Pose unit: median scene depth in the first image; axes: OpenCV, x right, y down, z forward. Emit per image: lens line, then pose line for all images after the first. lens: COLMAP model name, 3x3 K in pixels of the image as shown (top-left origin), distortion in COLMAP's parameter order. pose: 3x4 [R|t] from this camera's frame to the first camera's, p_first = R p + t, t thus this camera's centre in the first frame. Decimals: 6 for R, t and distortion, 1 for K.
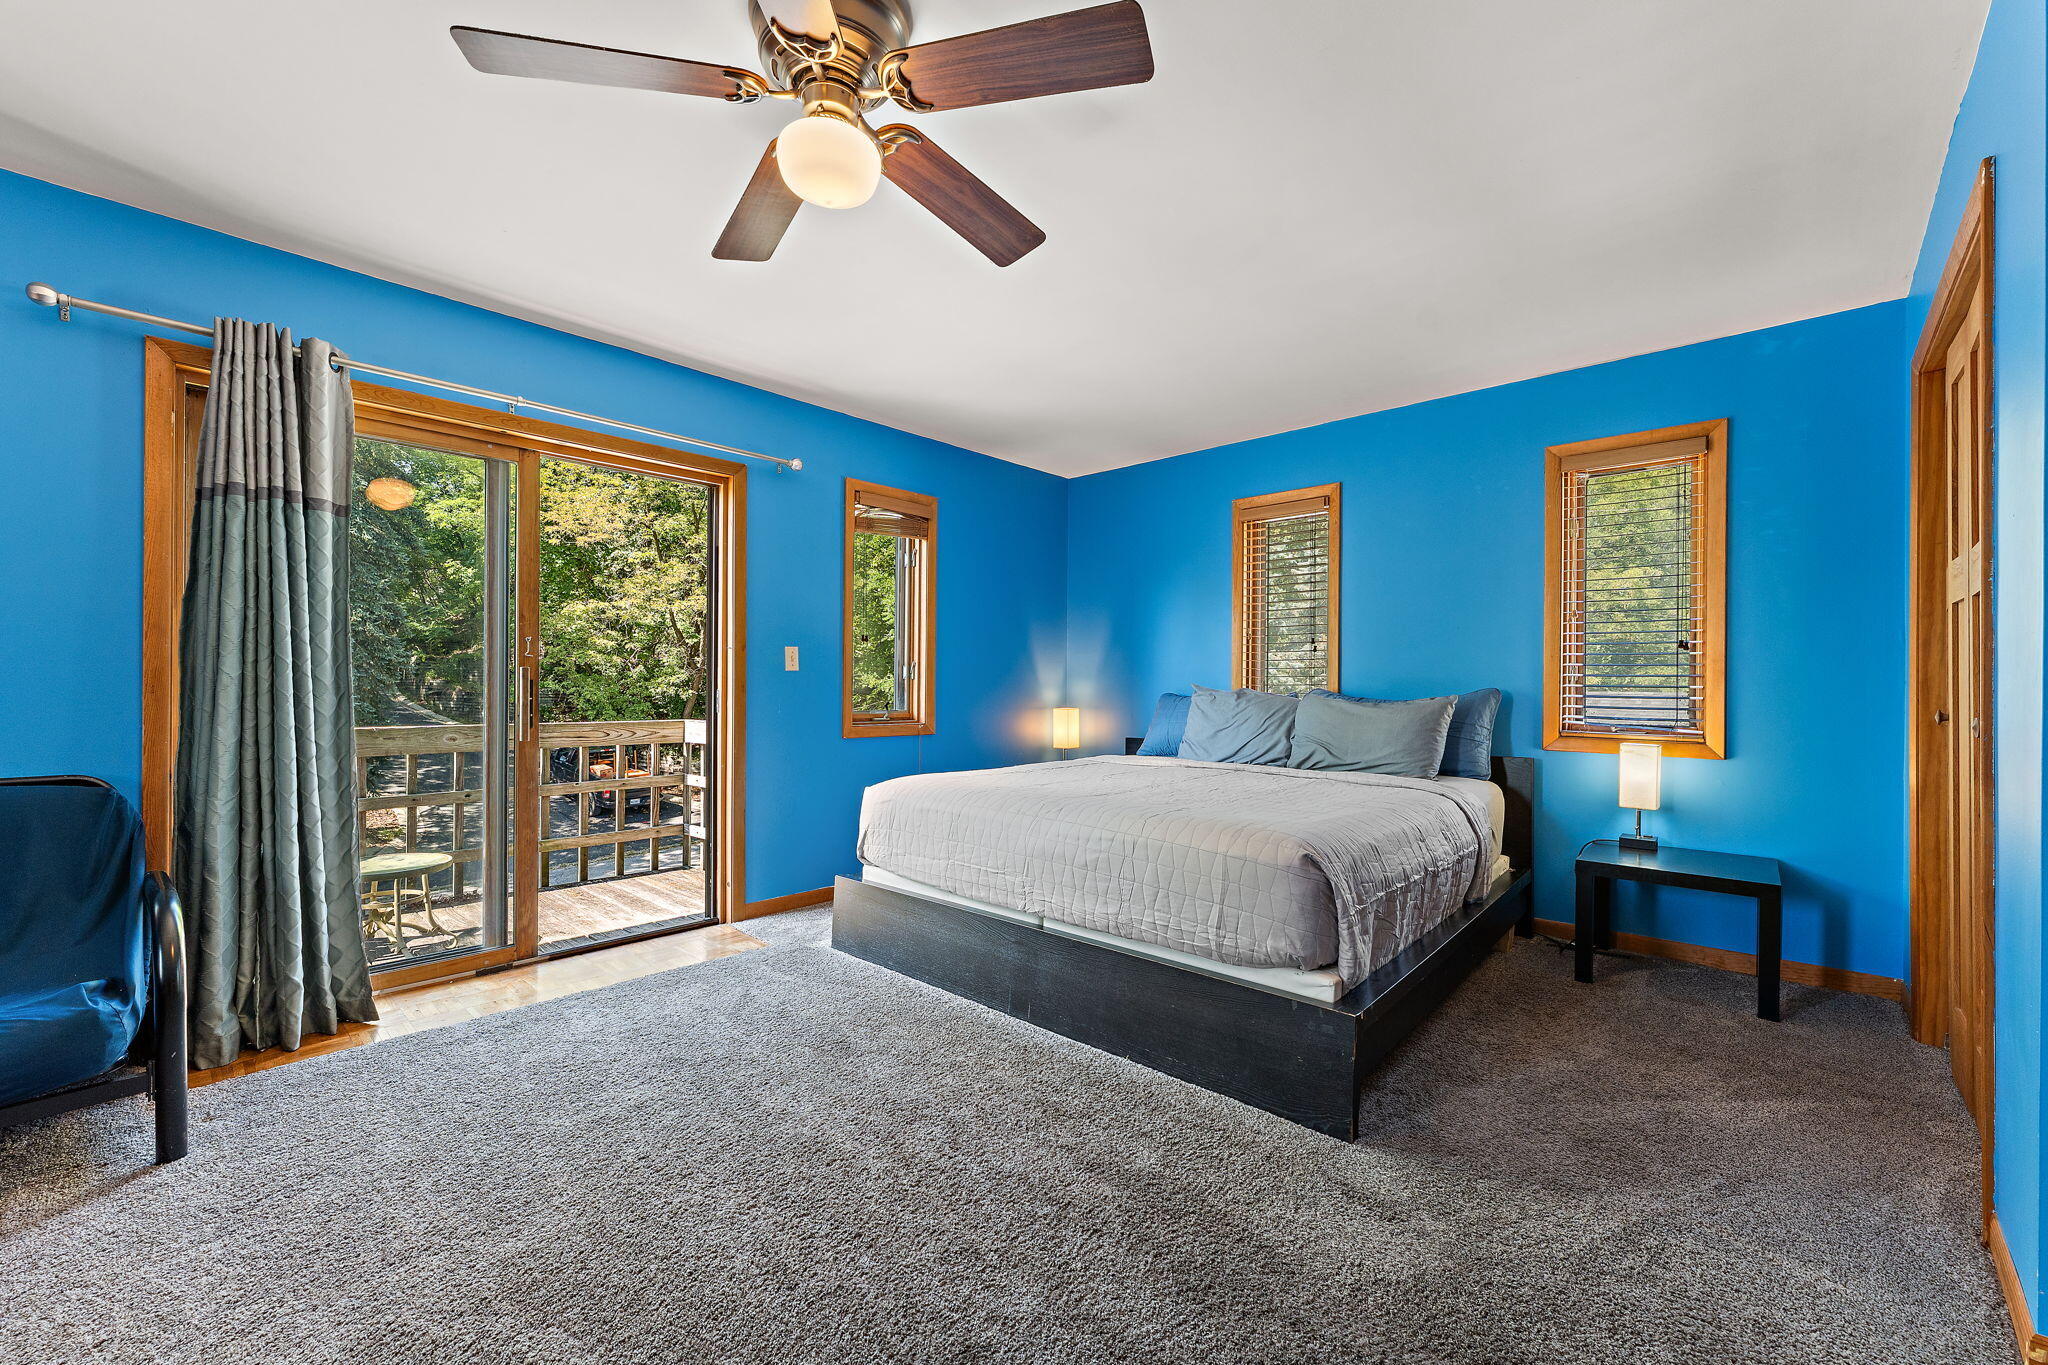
lens RADIAL K [[825.2, 0, 1016.4], [0, 825.2, 685.7], [0, 0, 1]] dist [-0.000643, -0.000162]
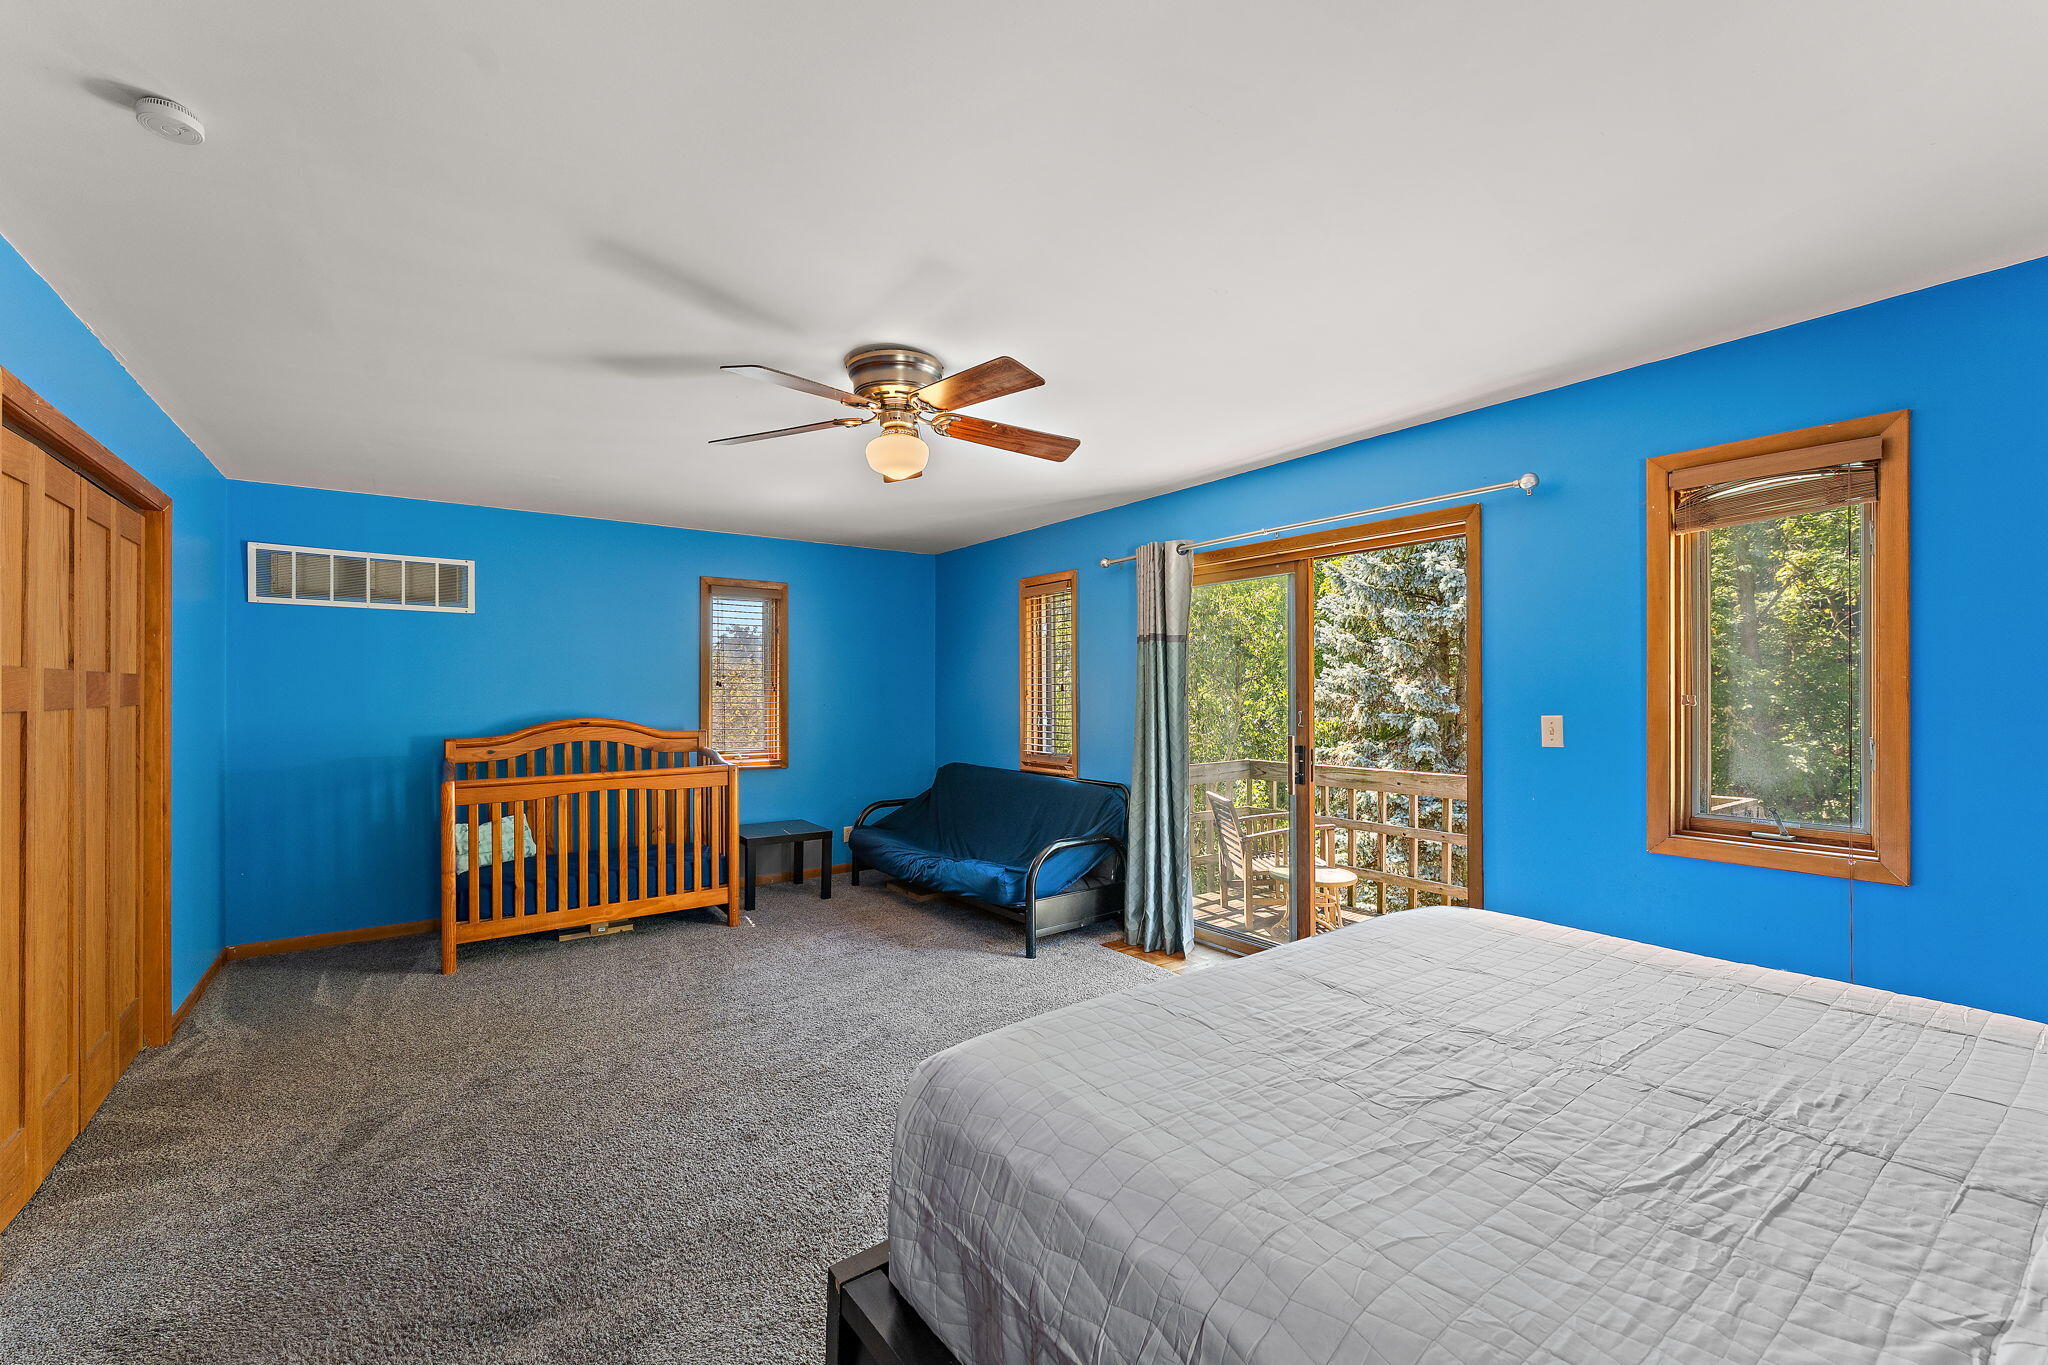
lens RADIAL K [[832.6, 0, 1023.0], [0, 832.6, 693.3], [0, 0, 1]] dist [-0.000391, -0.000421]
pose [[-0.185297, -0.003907, -0.982675, 0.858146], [0.003151, 0.999985, -0.004569, -0.098284], [0.982678, -0.003943, -0.185282, 0.989584]]
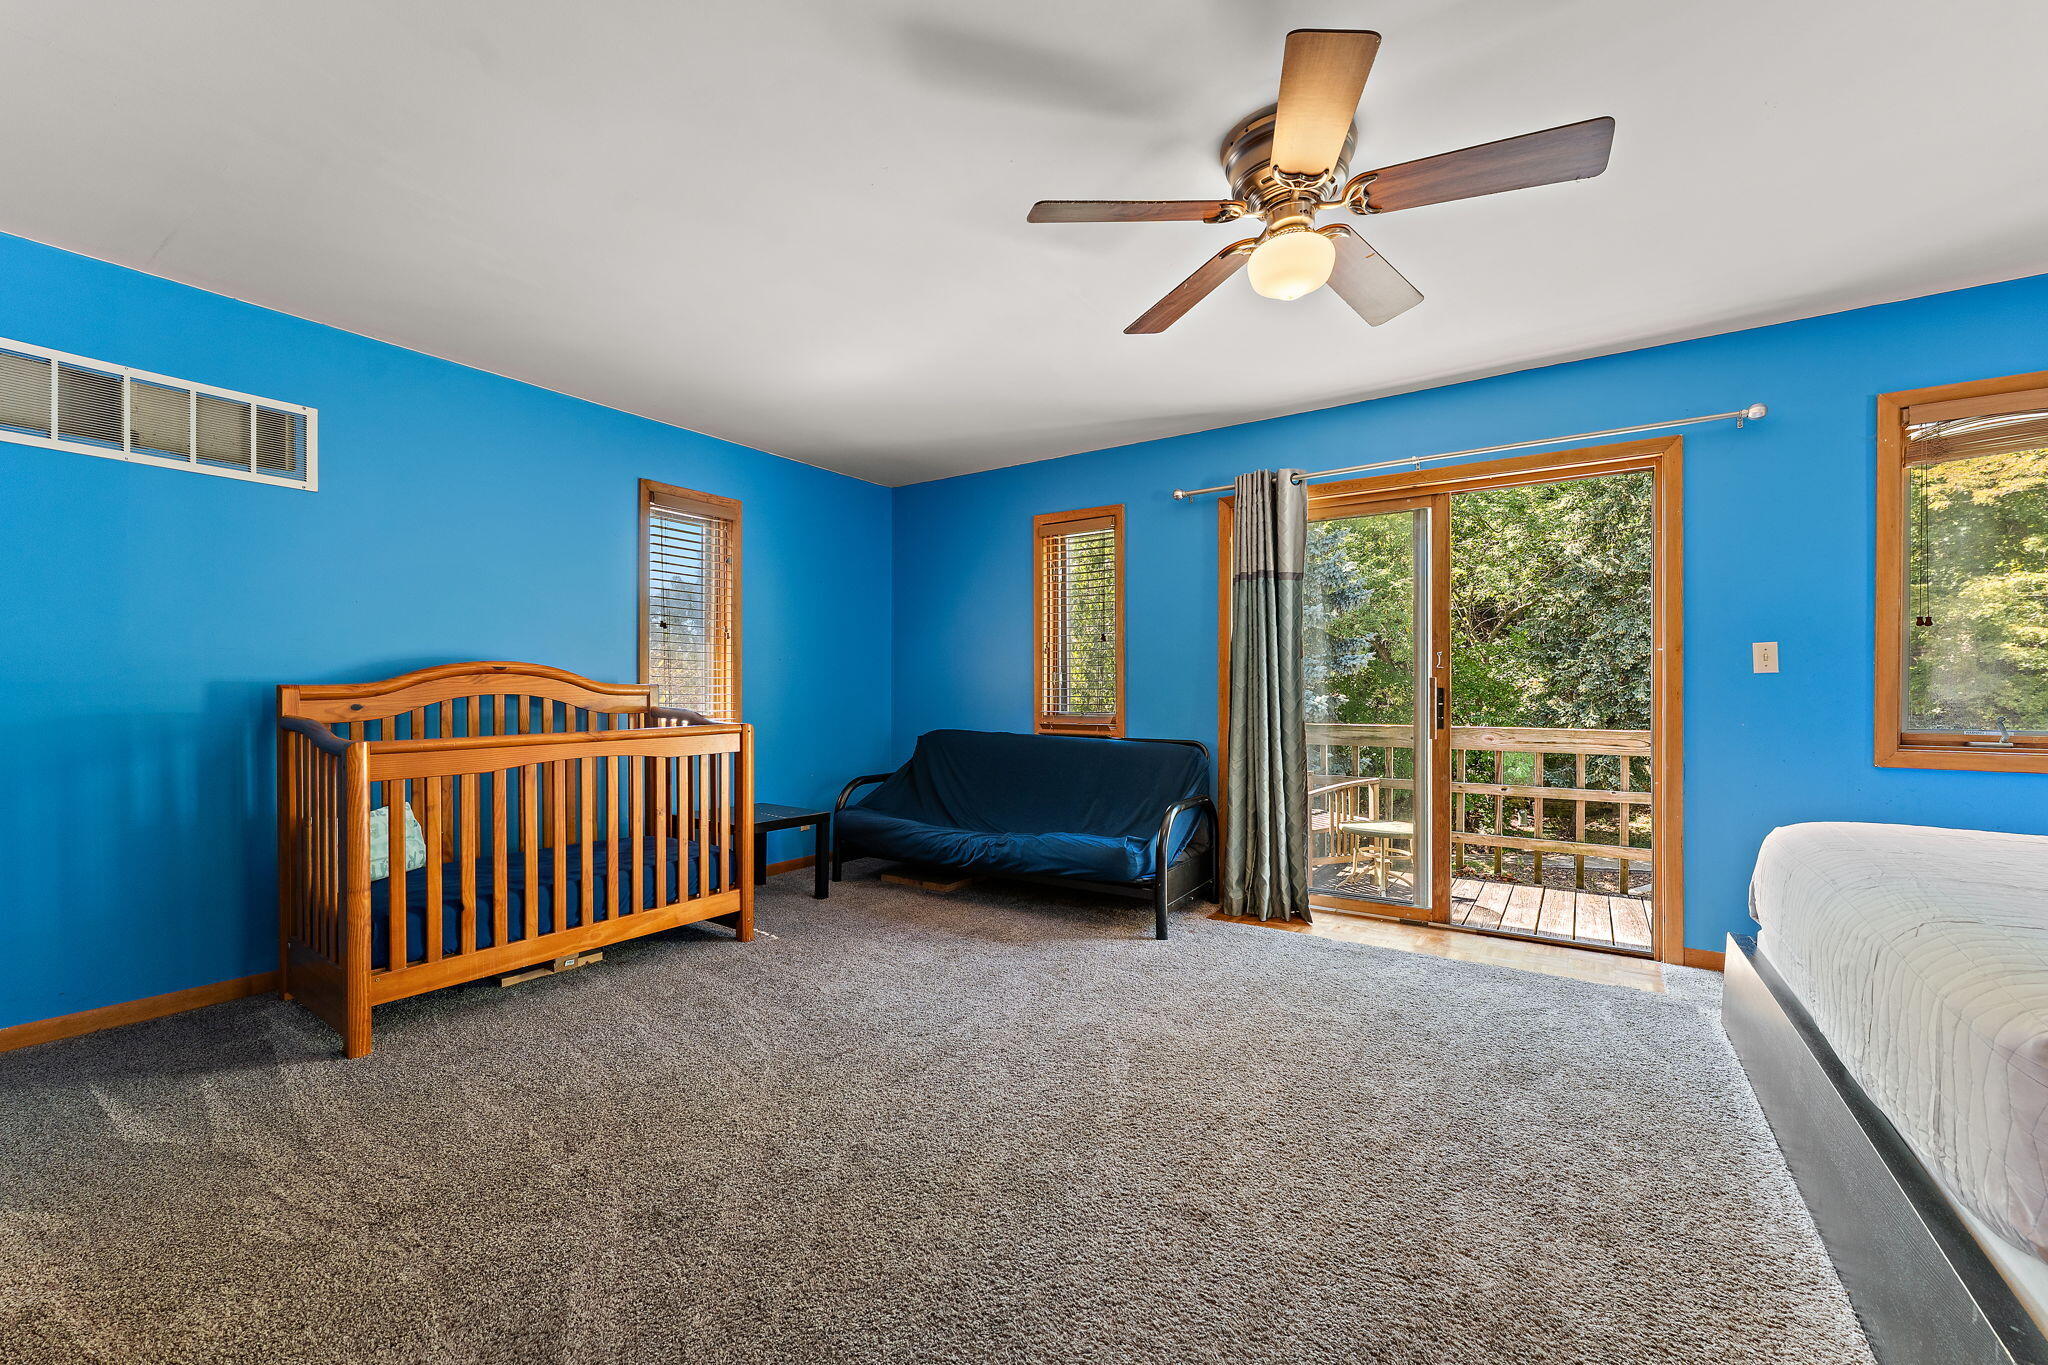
lens RADIAL K [[832.6, 0, 1023.0], [0, 832.6, 693.3], [0, 0, 1]] dist [-0.000391, -0.000421]
pose [[0.158312, -0.001830, -0.987387, 0.594813], [0.002817, 0.999995, -0.001401, 0.000580], [0.987385, -0.002559, 0.158316, 0.264053]]
